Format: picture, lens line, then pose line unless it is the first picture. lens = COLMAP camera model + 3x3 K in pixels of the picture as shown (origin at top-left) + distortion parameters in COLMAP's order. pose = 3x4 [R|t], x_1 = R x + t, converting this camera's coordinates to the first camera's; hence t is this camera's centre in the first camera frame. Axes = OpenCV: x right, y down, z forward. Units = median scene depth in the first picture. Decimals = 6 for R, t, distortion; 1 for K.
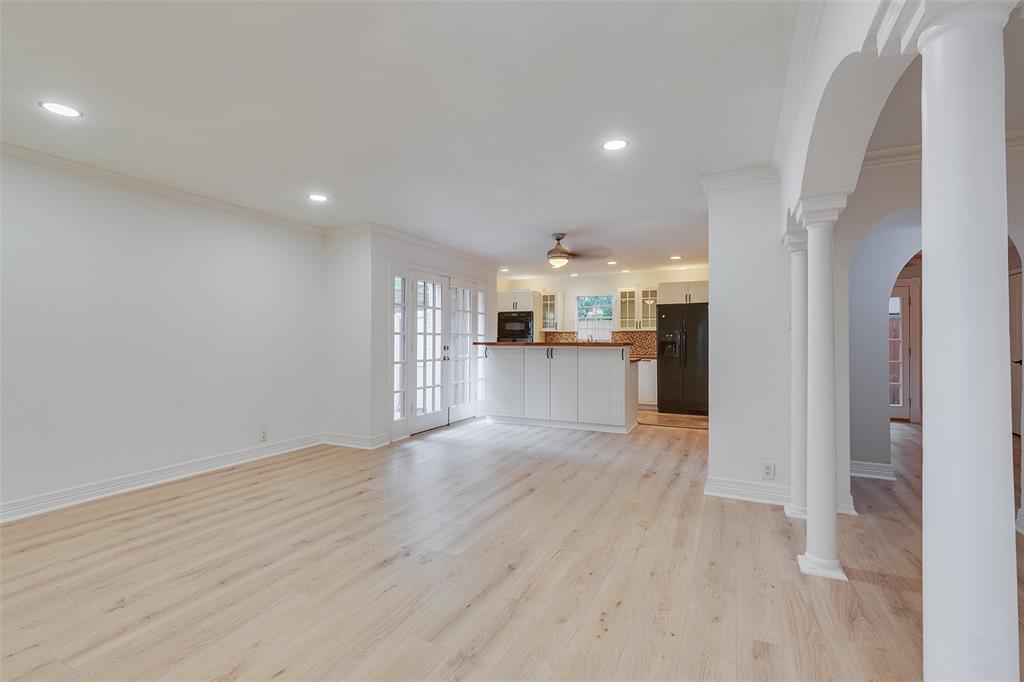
lens RADIAL K [[455.6, 0, 514.2], [0, 455.6, 336.5], [0, 0, 1]] dist [-0.002001, 0.000195]
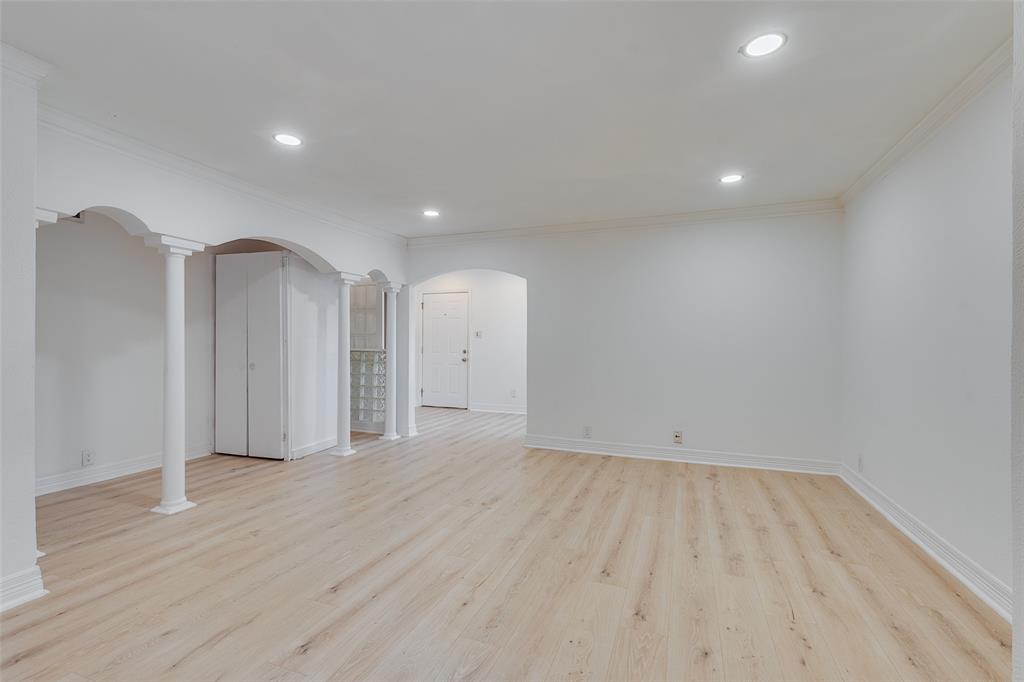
lens RADIAL K [[455.6, 0, 514.4], [0, 455.6, 342.8], [0, 0, 1]] dist [-0.002001, 0.000195]
pose [[-0.995969, -0.004739, -0.089568, -0.181787], [-0.003689, 0.999923, -0.011889, 0.023874], [0.089617, -0.011510, -0.995910, 2.078187]]
